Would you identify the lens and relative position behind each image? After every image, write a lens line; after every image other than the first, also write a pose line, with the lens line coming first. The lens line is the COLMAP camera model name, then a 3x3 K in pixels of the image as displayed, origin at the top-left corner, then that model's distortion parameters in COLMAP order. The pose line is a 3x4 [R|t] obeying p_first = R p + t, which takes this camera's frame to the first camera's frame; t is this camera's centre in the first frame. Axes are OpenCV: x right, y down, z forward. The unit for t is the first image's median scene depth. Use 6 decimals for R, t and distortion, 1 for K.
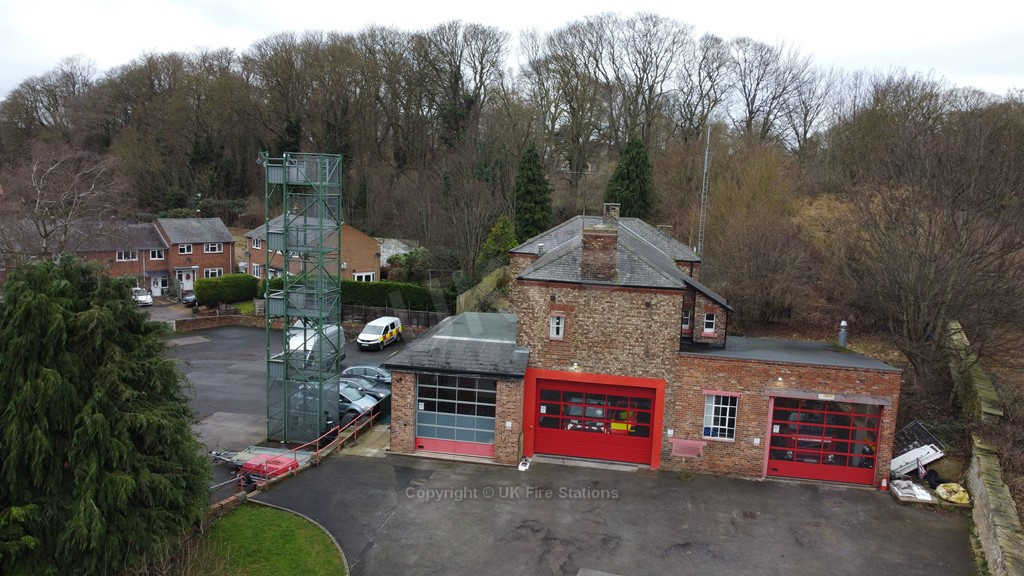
lens RADIAL K [[772.0, 0, 512.2], [0, 772.0, 286.0], [0, 0, 1]] dist [0.010870, -0.016951]
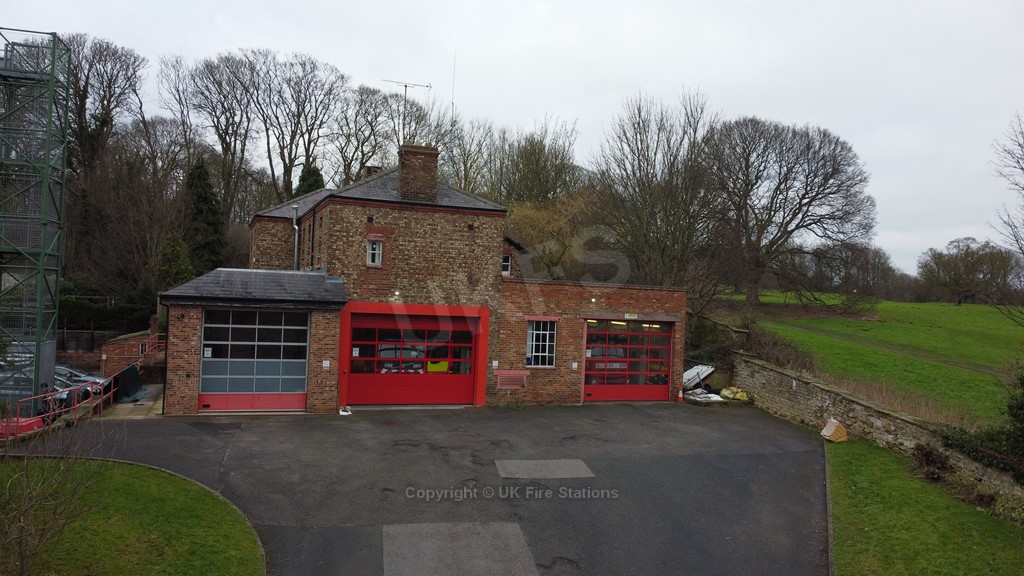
lens RADIAL K [[772.0, 0, 511.2], [0, 772.0, 287.2], [0, 0, 1]] dist [0.010870, -0.016951]
pose [[0.865755, 0.003497, 0.500455, -0.252777], [0.065233, 0.990656, -0.119772, 0.211067], [-0.496198, 0.136339, 0.857438, 0.165100]]
